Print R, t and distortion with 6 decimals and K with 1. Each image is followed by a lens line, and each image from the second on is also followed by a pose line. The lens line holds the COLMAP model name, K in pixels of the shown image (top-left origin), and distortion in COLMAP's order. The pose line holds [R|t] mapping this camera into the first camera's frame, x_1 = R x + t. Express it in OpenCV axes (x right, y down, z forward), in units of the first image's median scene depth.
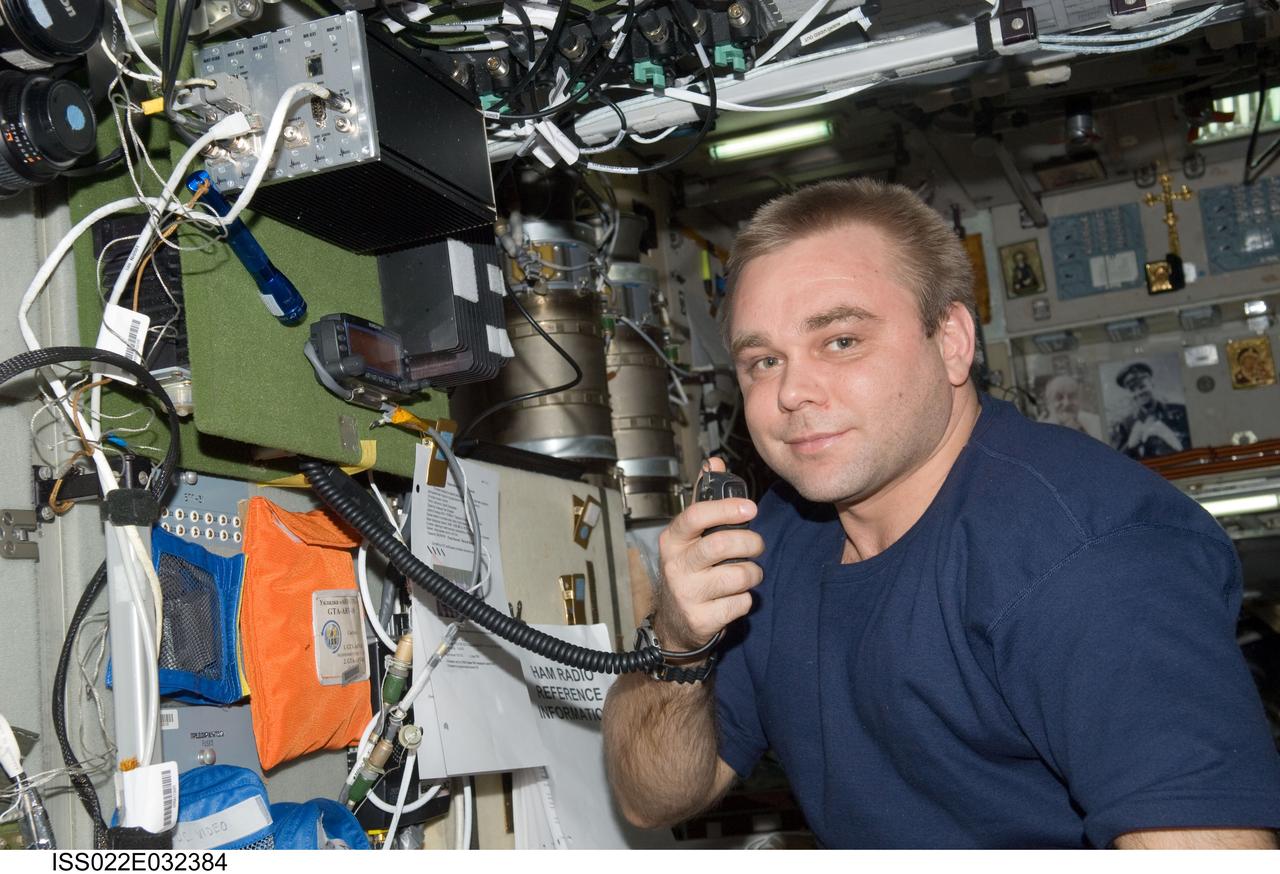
lens RADIAL K [[1544.9, 0, 640.0], [0, 1544.9, 437.0], [0, 0, 1]] dist [0.101869, 0.012624]
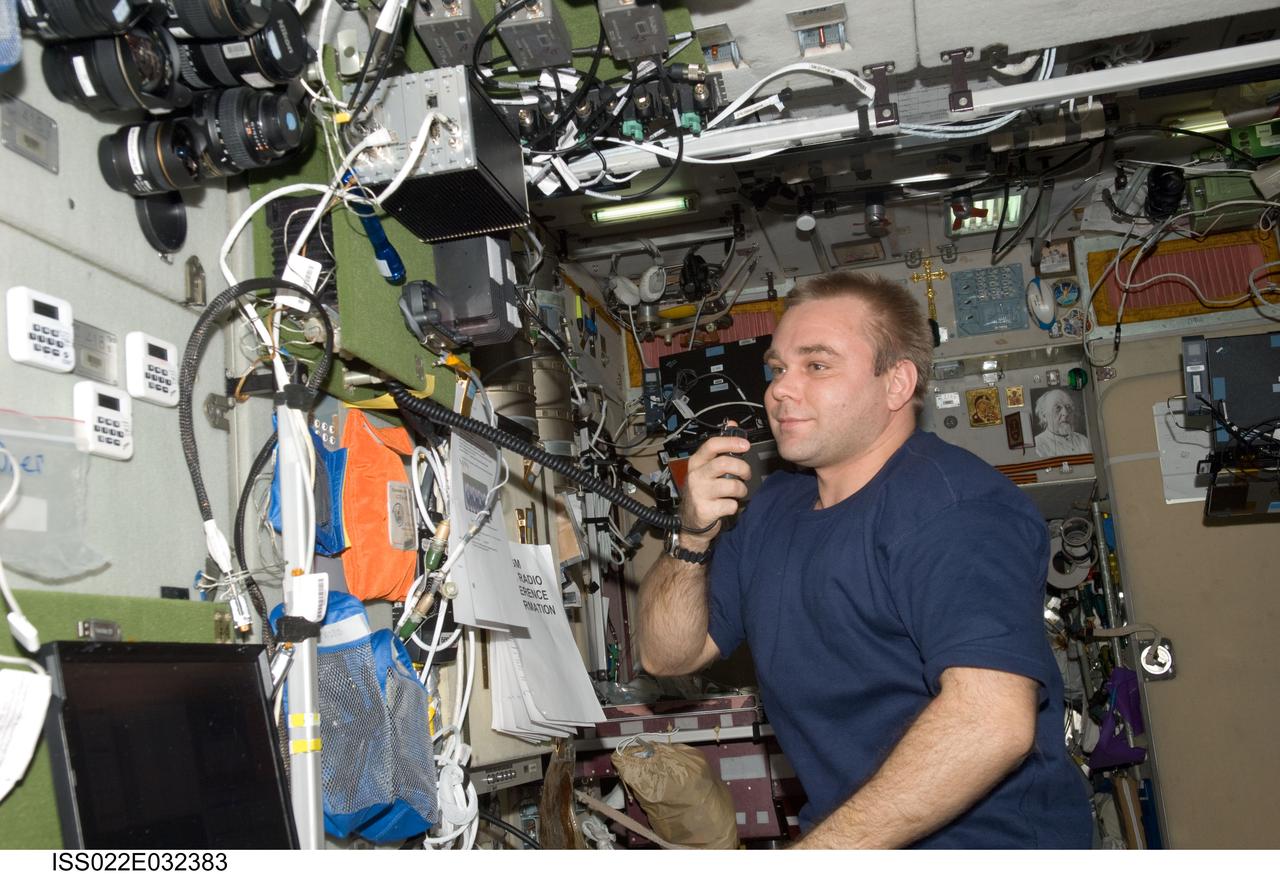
lens RADIAL K [[1270.4, 0, 640.0], [0, 1270.4, 437.0], [0, 0, 1]] dist [0.062910, 0.000191]
pose [[0.992438, 0.040316, 0.115935, -0.114907], [-0.038057, 0.999041, -0.021640, 0.072871], [-0.116697, 0.017064, 0.993021, -0.152697]]
